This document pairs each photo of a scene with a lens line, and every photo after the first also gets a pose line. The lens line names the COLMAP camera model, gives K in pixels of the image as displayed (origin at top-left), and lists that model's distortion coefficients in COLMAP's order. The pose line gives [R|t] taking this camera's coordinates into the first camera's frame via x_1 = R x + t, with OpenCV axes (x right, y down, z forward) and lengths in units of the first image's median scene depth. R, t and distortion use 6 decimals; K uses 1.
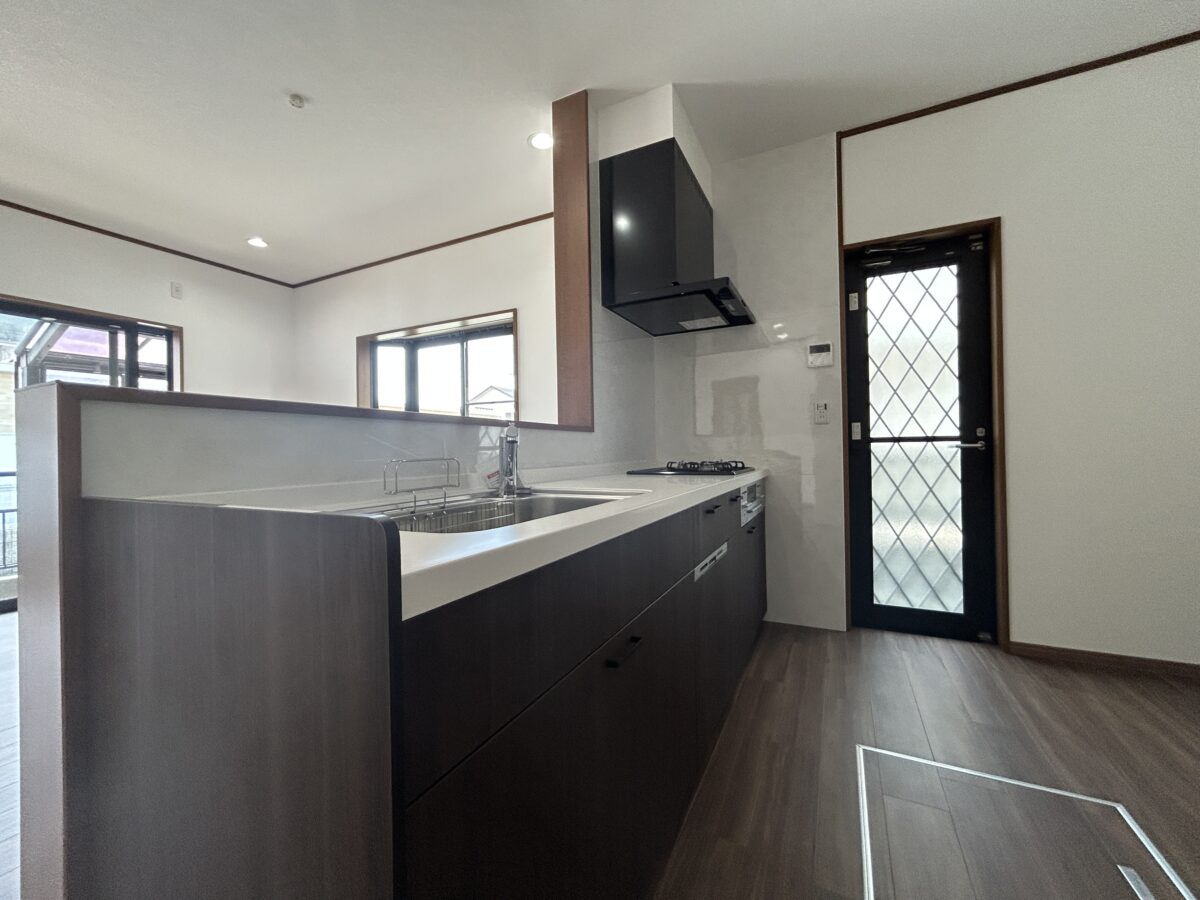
lens RADIAL K [[485.3, 0, 591.6], [0, 485.3, 447.3], [0, 0, 1]] dist [-0.000434, -0.000223]
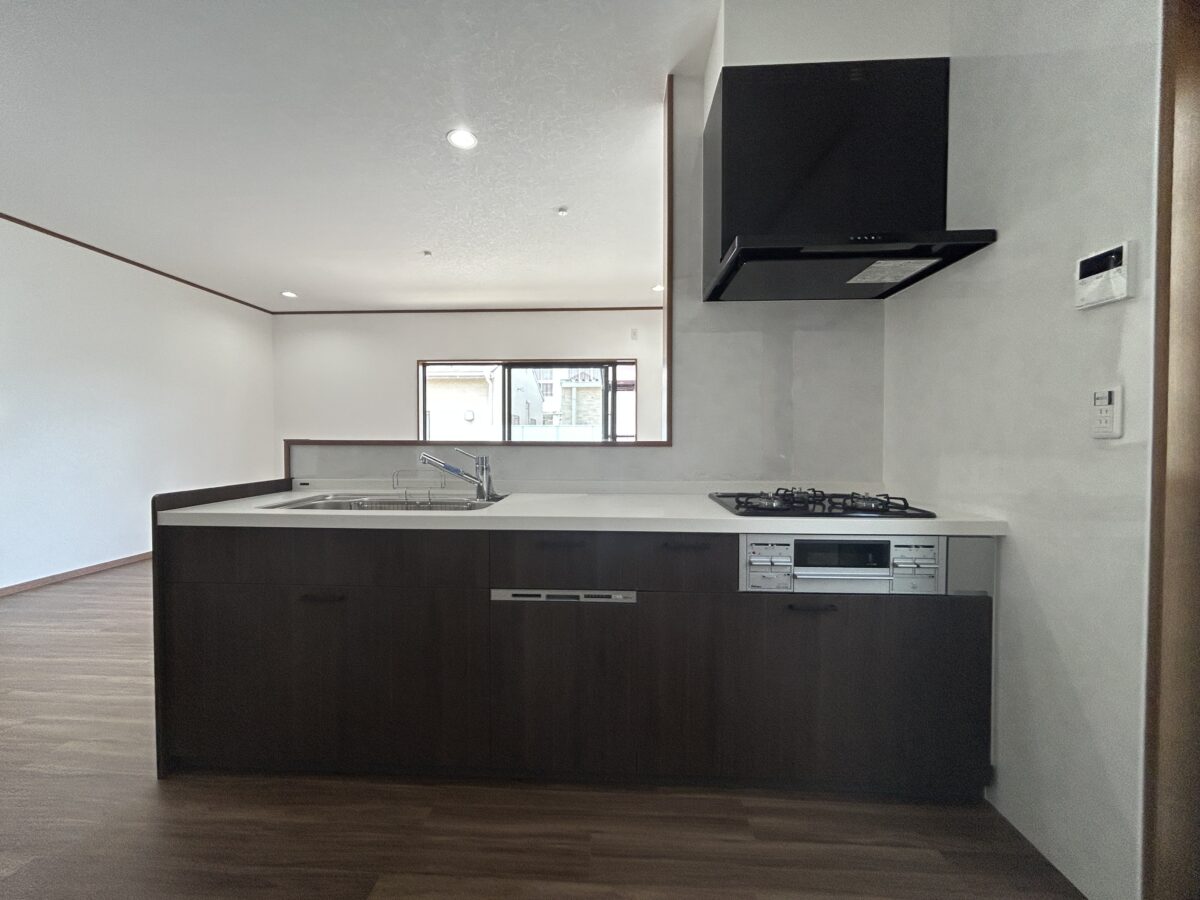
lens RADIAL K [[485.3, 0, 591.6], [0, 485.3, 447.3], [0, 0, 1]] dist [-0.000434, -0.000223]
pose [[0.405572, 0.039360, -0.913215, 0.700572], [-0.001081, 0.999092, 0.042581, -0.060127], [0.914062, -0.016282, 0.405247, 0.424916]]
